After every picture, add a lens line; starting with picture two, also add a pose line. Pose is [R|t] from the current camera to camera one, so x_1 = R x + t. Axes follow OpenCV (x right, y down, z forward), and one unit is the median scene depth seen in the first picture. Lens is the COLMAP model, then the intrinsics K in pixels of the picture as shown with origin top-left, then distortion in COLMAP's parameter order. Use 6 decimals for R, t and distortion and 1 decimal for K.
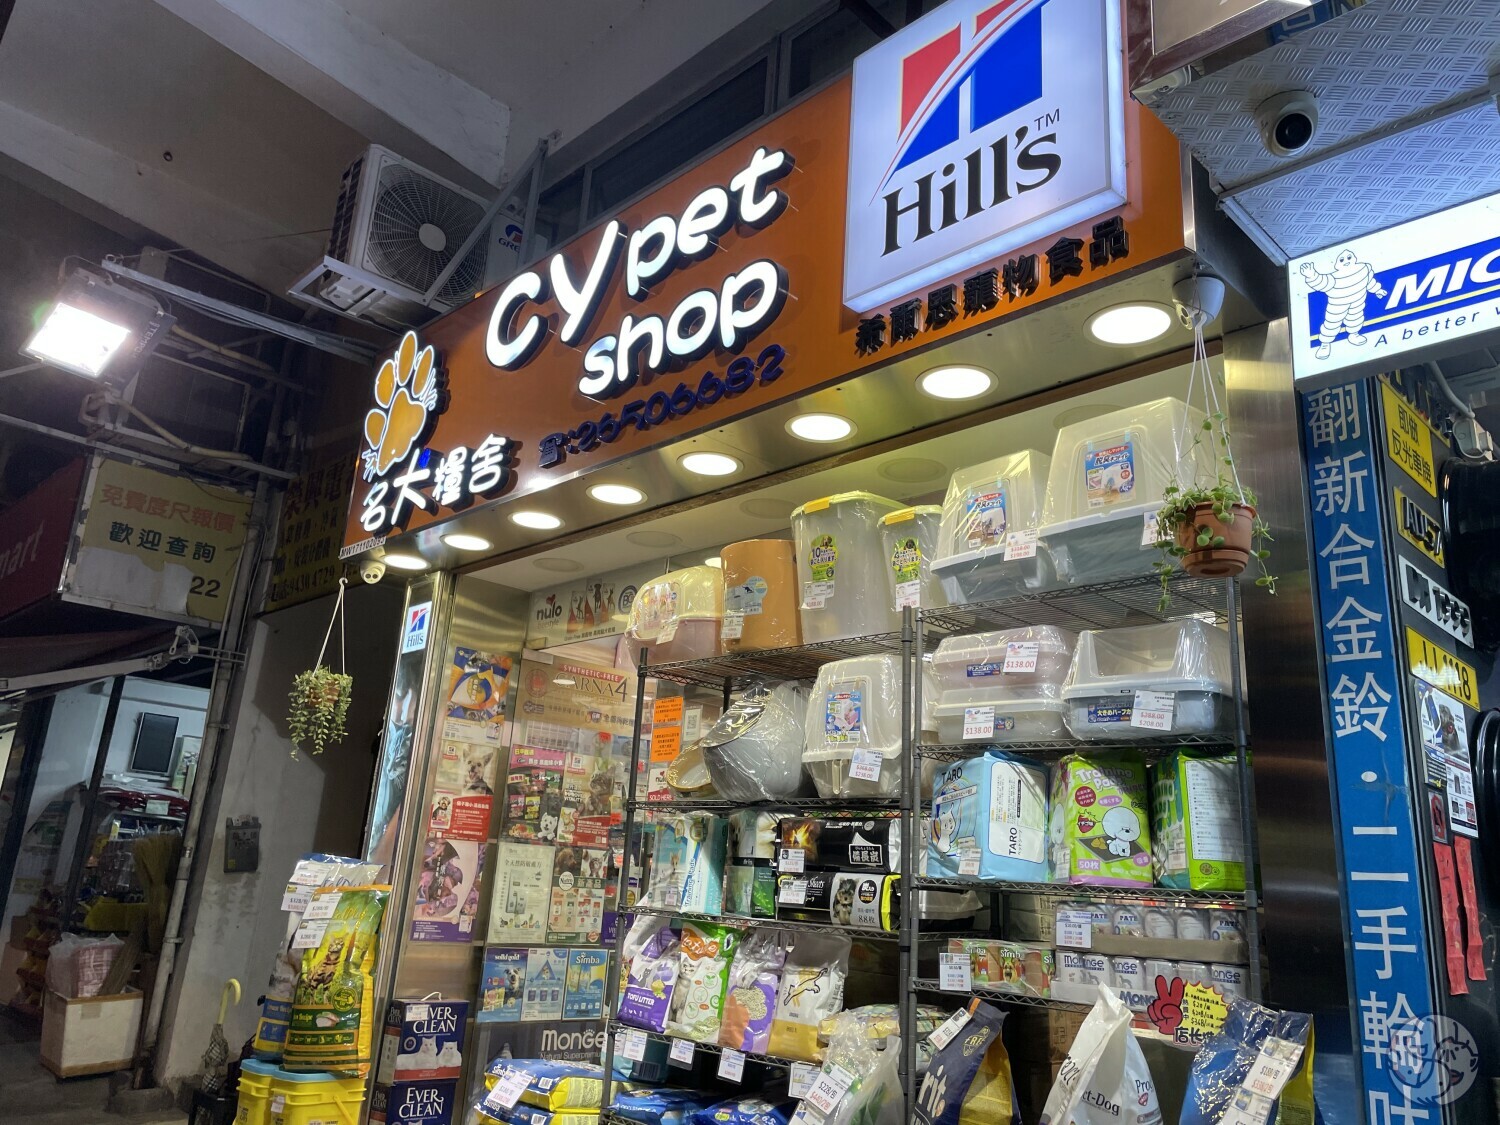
lens RADIAL K [[1132.9, 0, 755.8], [0, 1132.9, 555.4], [0, 0, 1]] dist [0.073979, -0.079045]
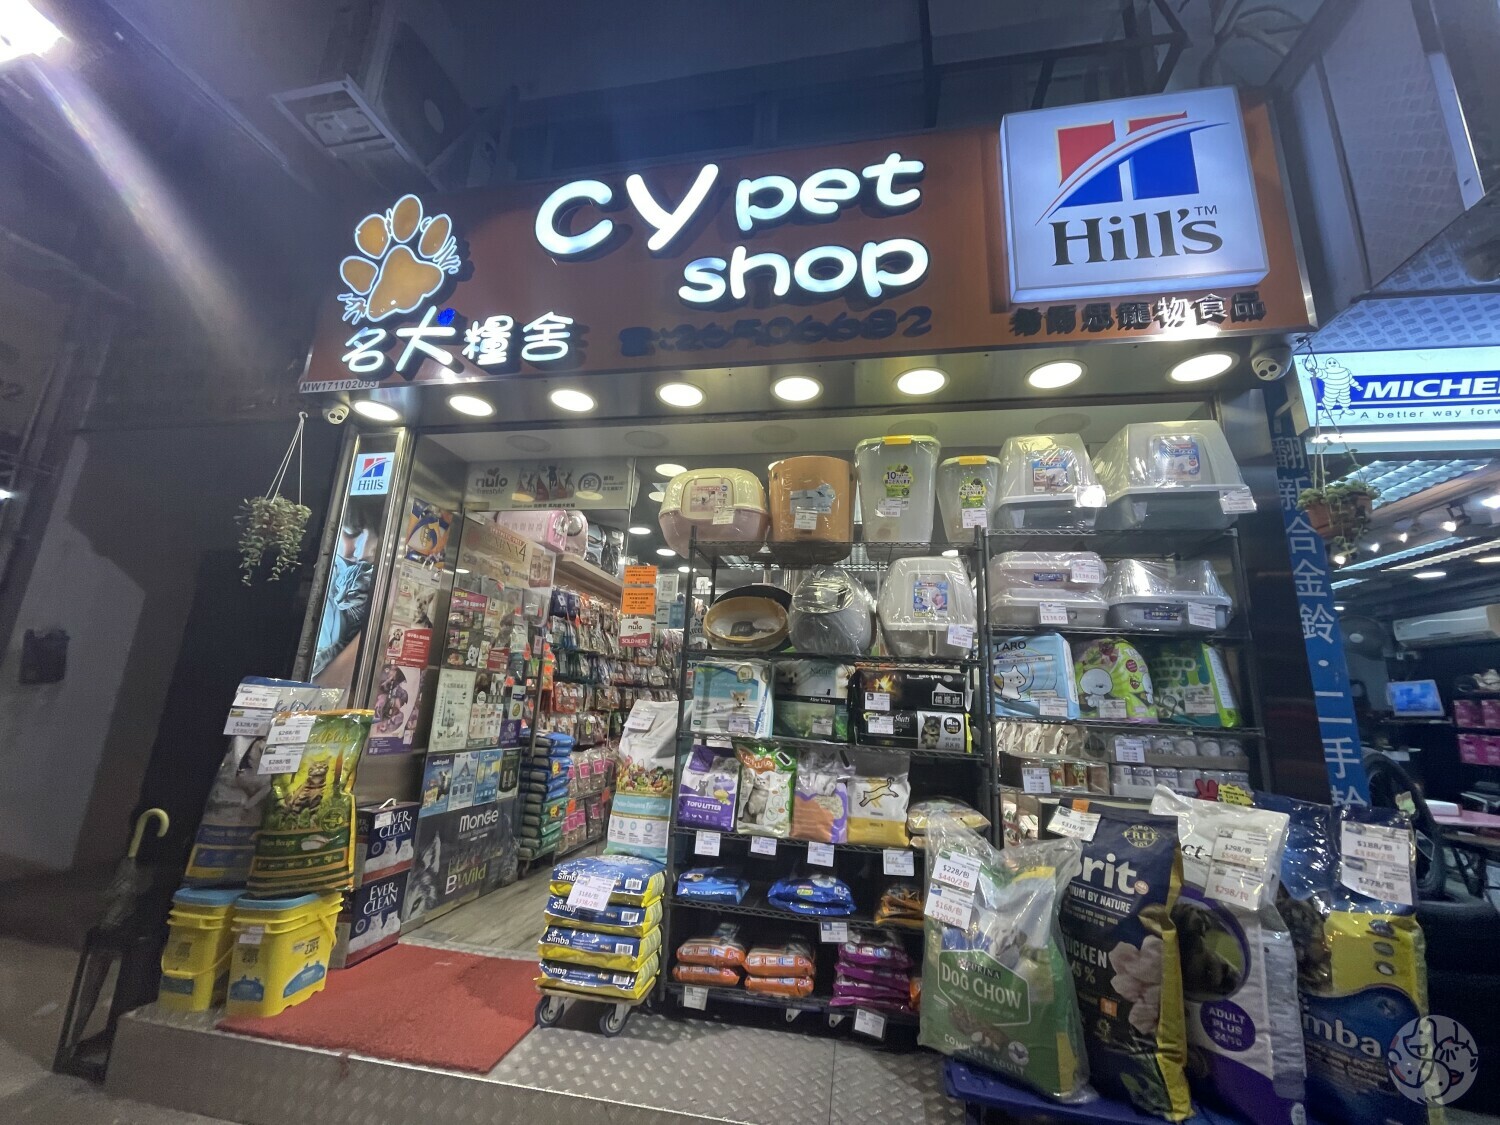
lens RADIAL K [[607.1, 0, 756.6], [0, 607.1, 564.1], [0, 0, 1]] dist [-0.007441, 0.003864]
pose [[0.827922, 0.108486, 0.550251, -0.455911], [-0.162200, 0.985503, 0.049751, 0.090194], [-0.536877, -0.130441, 0.833516, 0.468085]]
